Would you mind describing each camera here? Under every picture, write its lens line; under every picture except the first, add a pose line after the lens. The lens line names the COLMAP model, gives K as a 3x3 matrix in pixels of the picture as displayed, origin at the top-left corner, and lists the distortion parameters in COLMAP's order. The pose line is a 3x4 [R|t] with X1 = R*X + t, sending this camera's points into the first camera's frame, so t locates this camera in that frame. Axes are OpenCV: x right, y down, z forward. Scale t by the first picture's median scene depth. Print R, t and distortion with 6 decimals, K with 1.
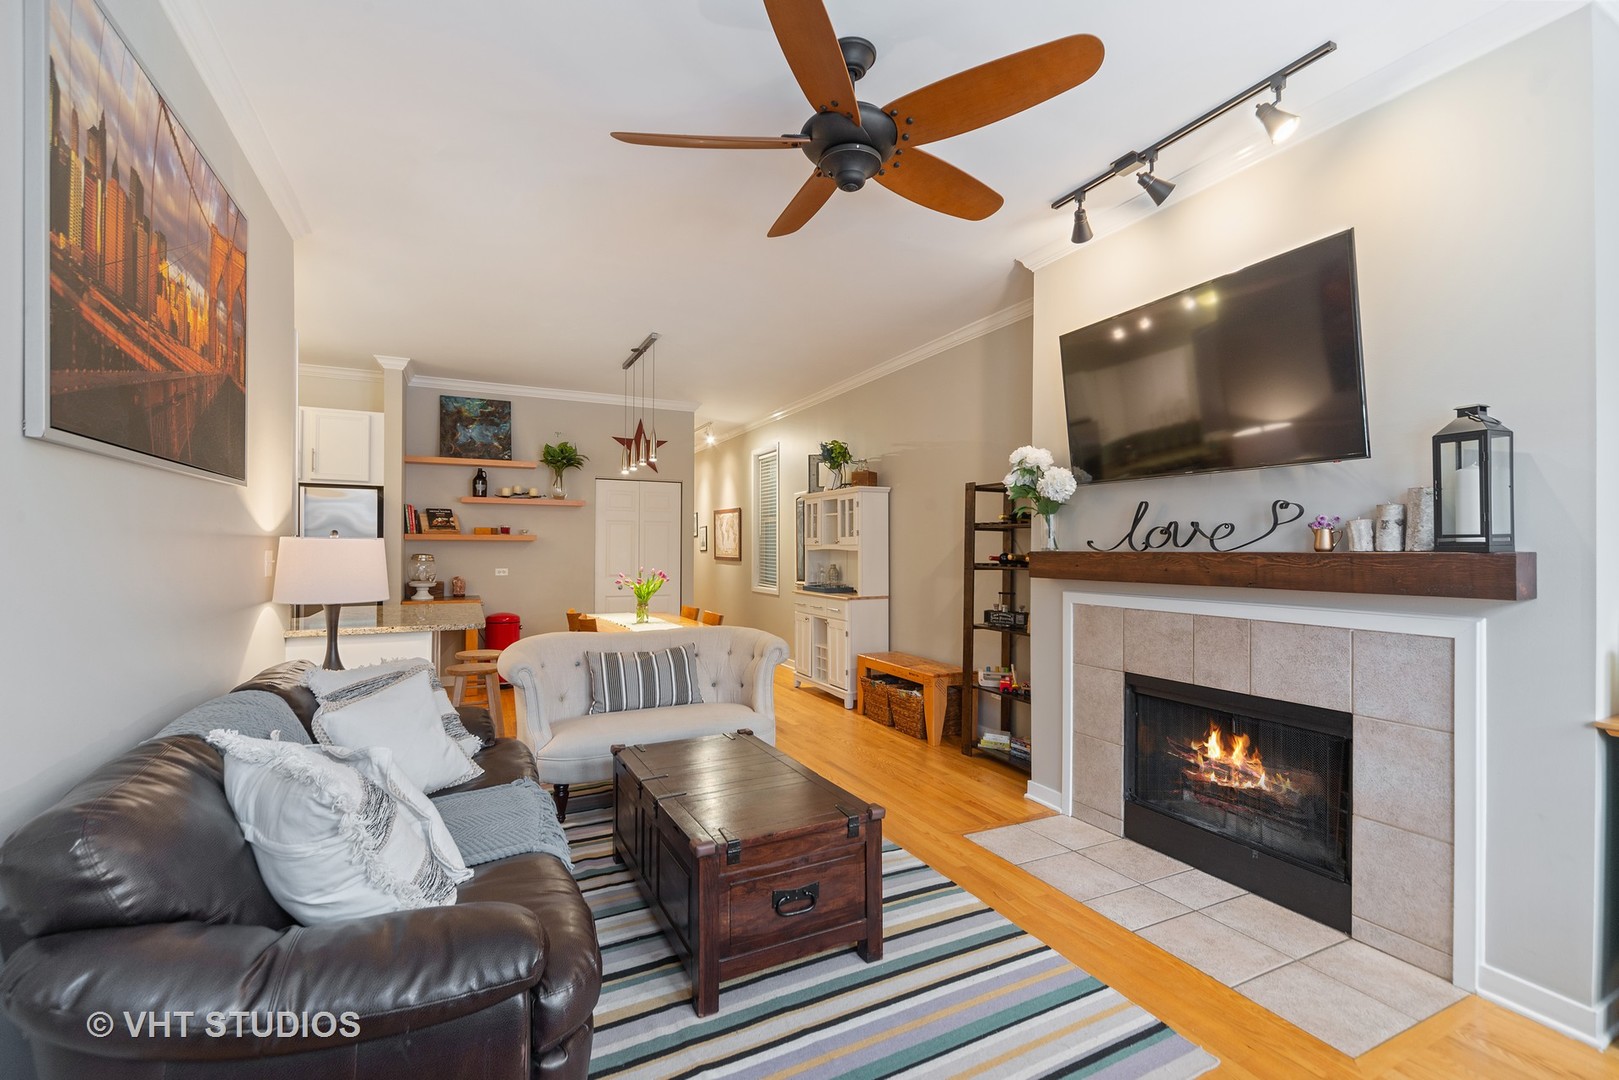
lens RADIAL K [[663.5, 0, 810.4], [0, 663.5, 545.4], [0, 0, 1]] dist [0.002053, -0.001029]
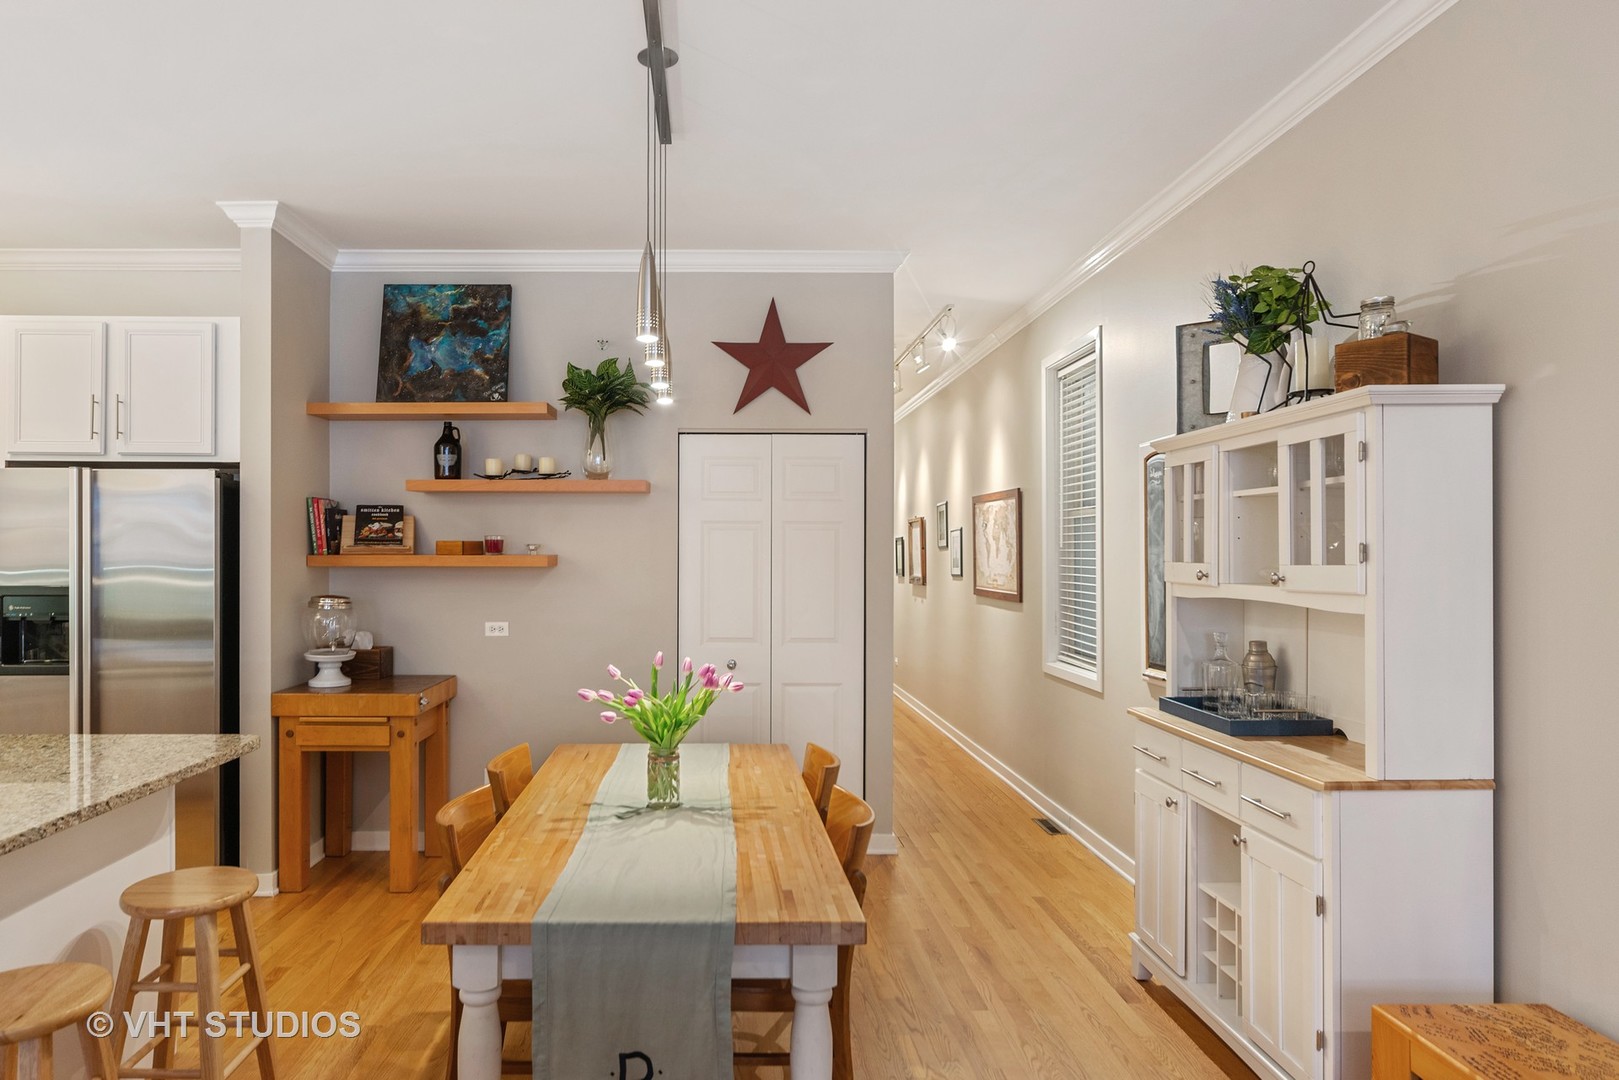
lens RADIAL K [[913.1, 0, 747.7], [0, 913.1, 557.9], [0, 0, 1]] dist [0.006488, -0.000064]
pose [[0.898037, 0.000163, -0.439920, 0.009008], [0.003185, 0.999971, 0.006872, -0.025342], [0.439908, -0.007572, 0.898011, 0.671788]]
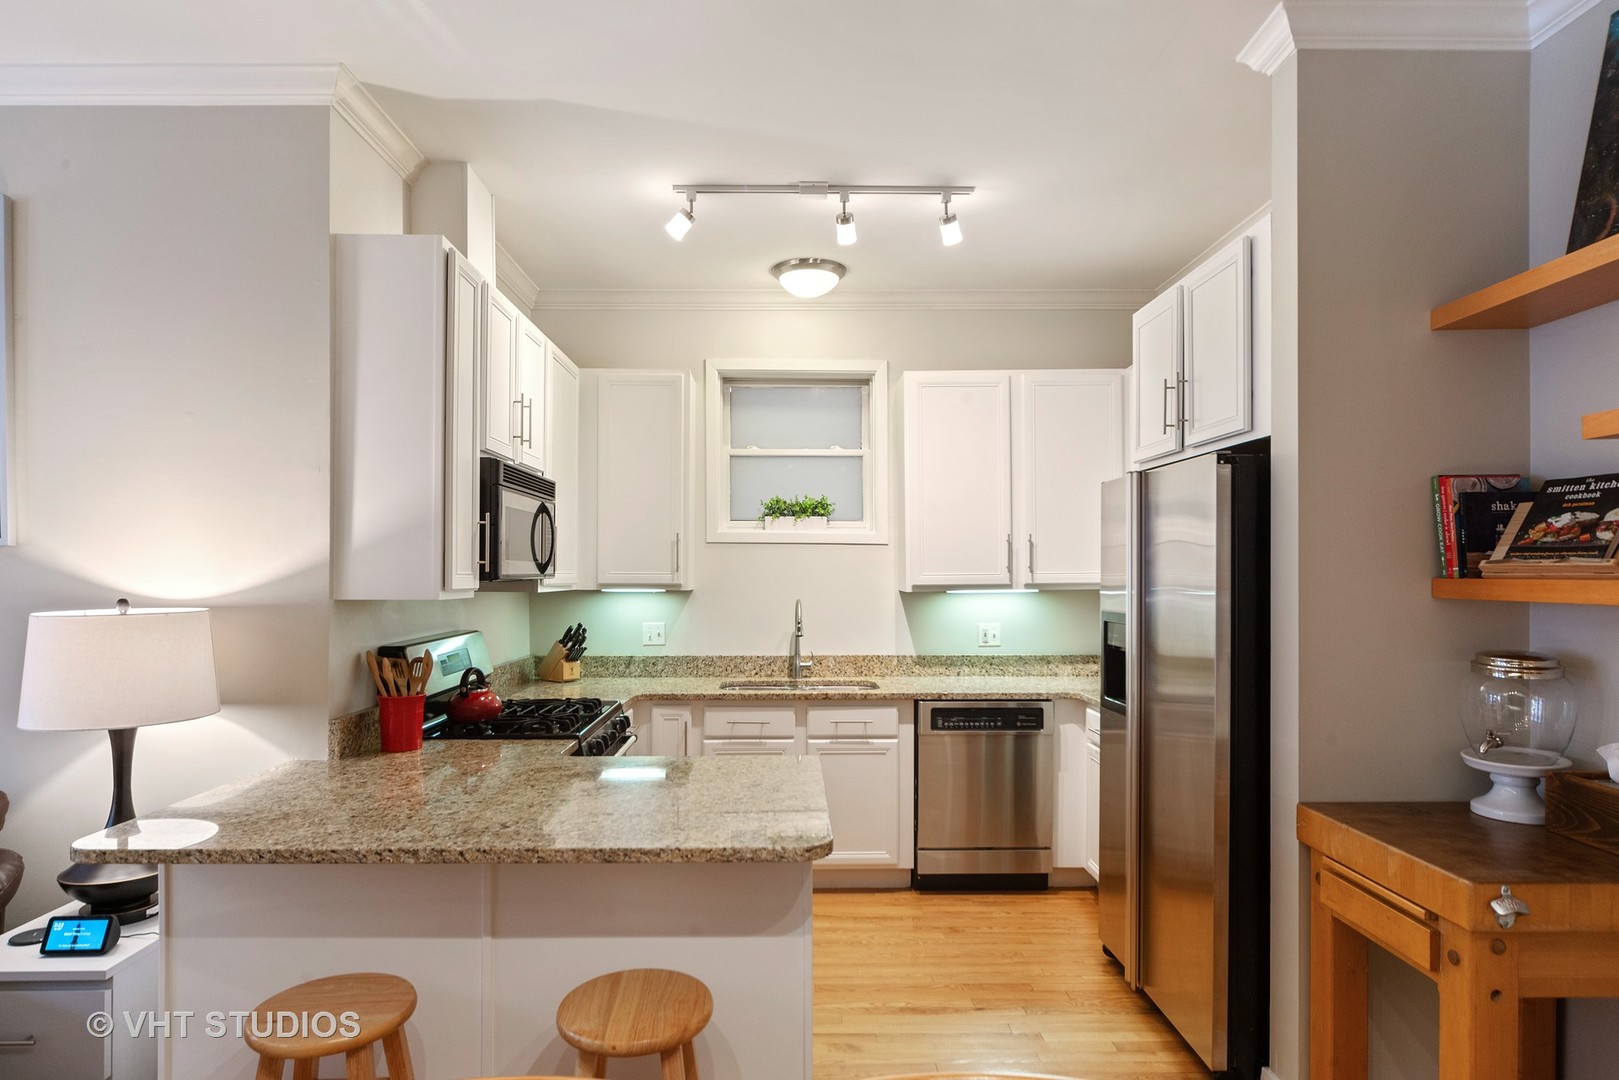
lens RADIAL K [[913.1, 0, 781.3], [0, 913.1, 563.6], [0, 0, 1]] dist [0.006488, -0.000064]
pose [[-0.447174, -0.004168, -0.894437, -0.158212], [0.002470, 0.999980, -0.005895, -0.029110], [0.894443, -0.004845, -0.447155, 1.209370]]
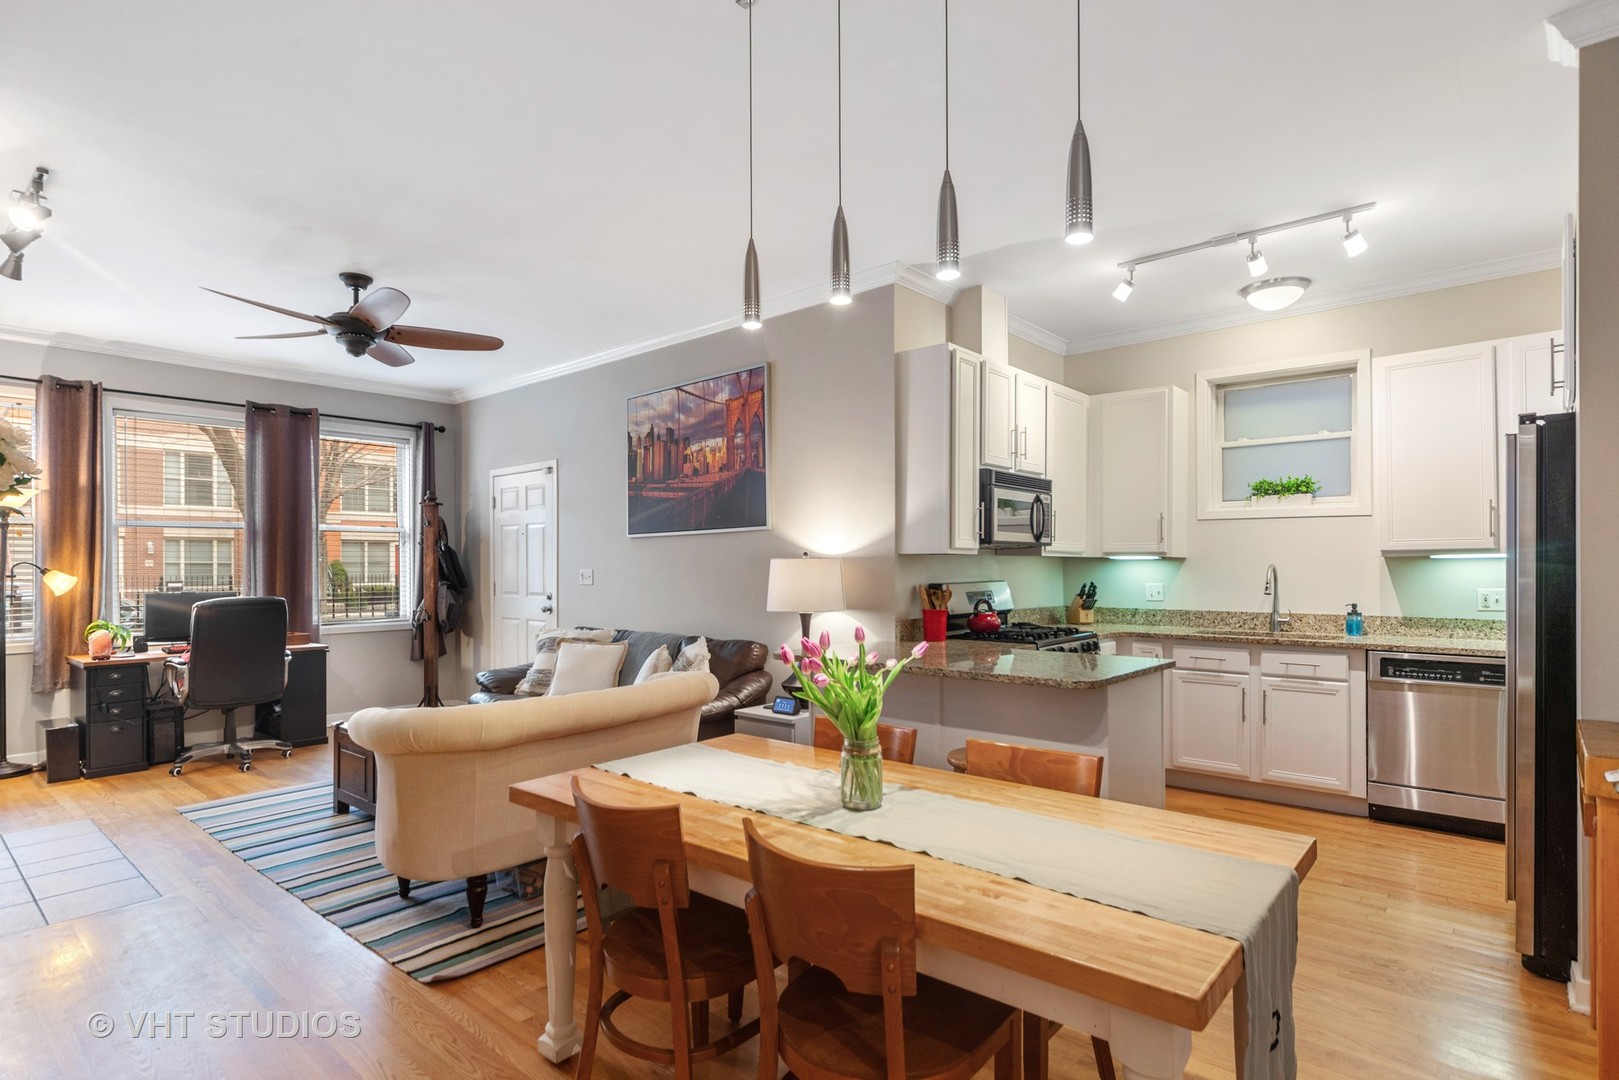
lens RADIAL K [[829.8, 0, 792.0], [0, 829.8, 558.5], [0, 0, 1]] dist [0.008687, -0.002613]
pose [[-0.935734, -0.002114, -0.352700, -0.095873], [0.001924, 0.999937, -0.011098, 0.006904], [0.352701, -0.011064, -0.935671, 1.564074]]
